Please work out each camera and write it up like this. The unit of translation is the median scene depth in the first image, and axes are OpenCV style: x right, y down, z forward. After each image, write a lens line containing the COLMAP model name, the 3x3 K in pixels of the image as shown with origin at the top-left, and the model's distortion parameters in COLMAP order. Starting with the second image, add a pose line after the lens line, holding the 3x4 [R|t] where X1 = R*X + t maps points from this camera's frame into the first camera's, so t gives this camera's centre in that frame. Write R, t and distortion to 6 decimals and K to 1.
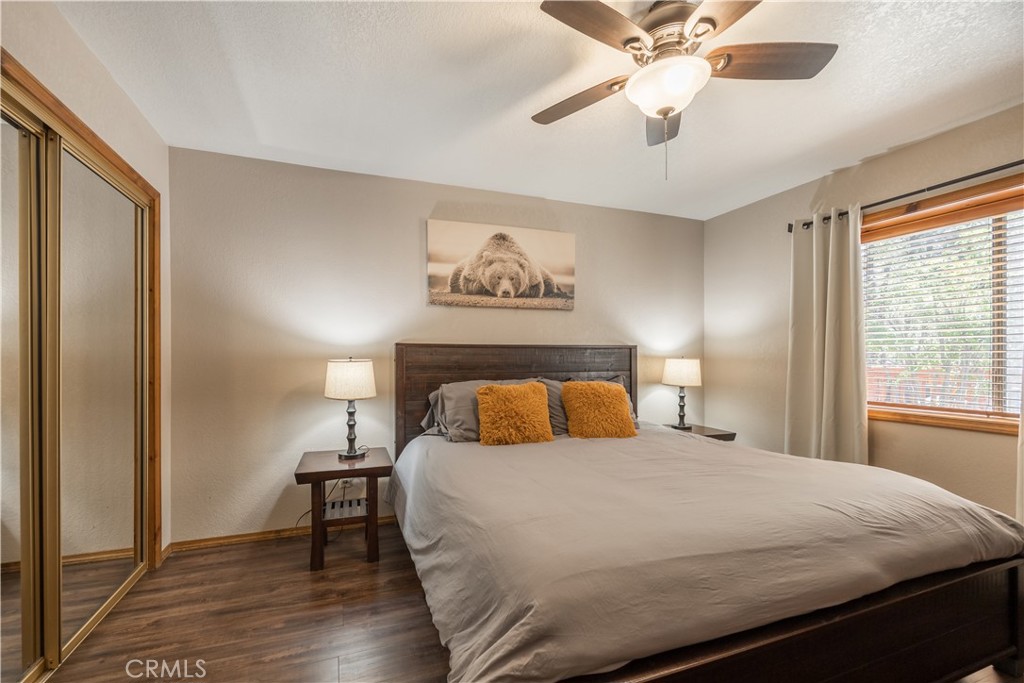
lens RADIAL K [[408.8, 0, 480.9], [0, 408.8, 359.9], [0, 0, 1]] dist [0.000460, 0.000247]
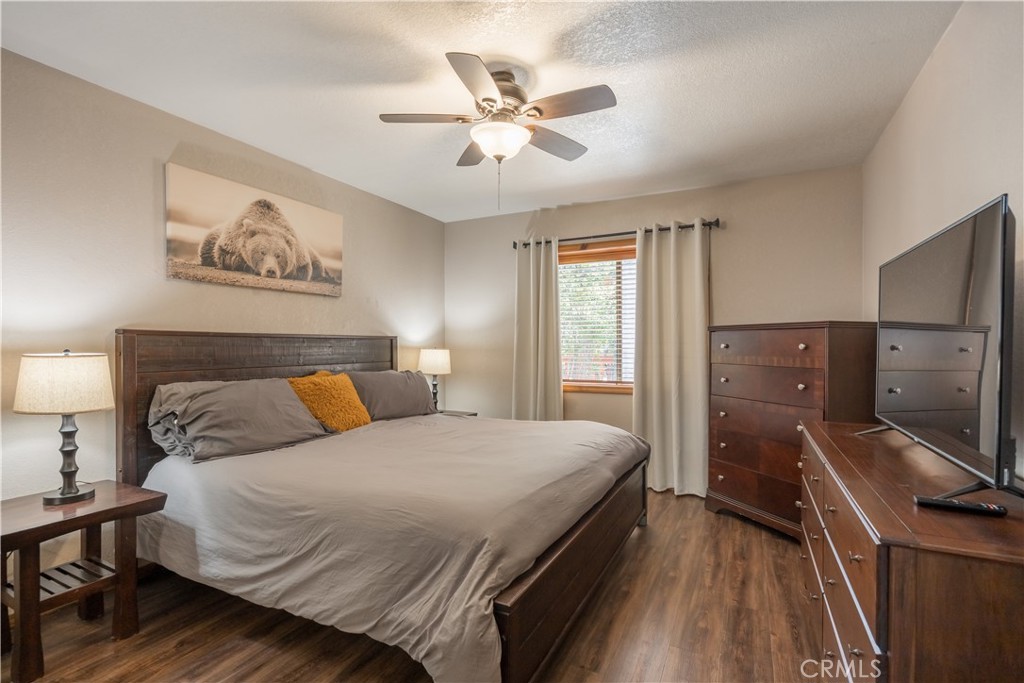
lens RADIAL K [[465.4, 0, 517.1], [0, 465.4, 352.0], [0, 0, 1]] dist [0.000204, 0.000360]
pose [[0.722501, -0.009404, 0.691306, -0.242680], [0.007115, 0.999956, 0.006166, -0.002010], [-0.691333, 0.000463, 0.722536, -0.043144]]
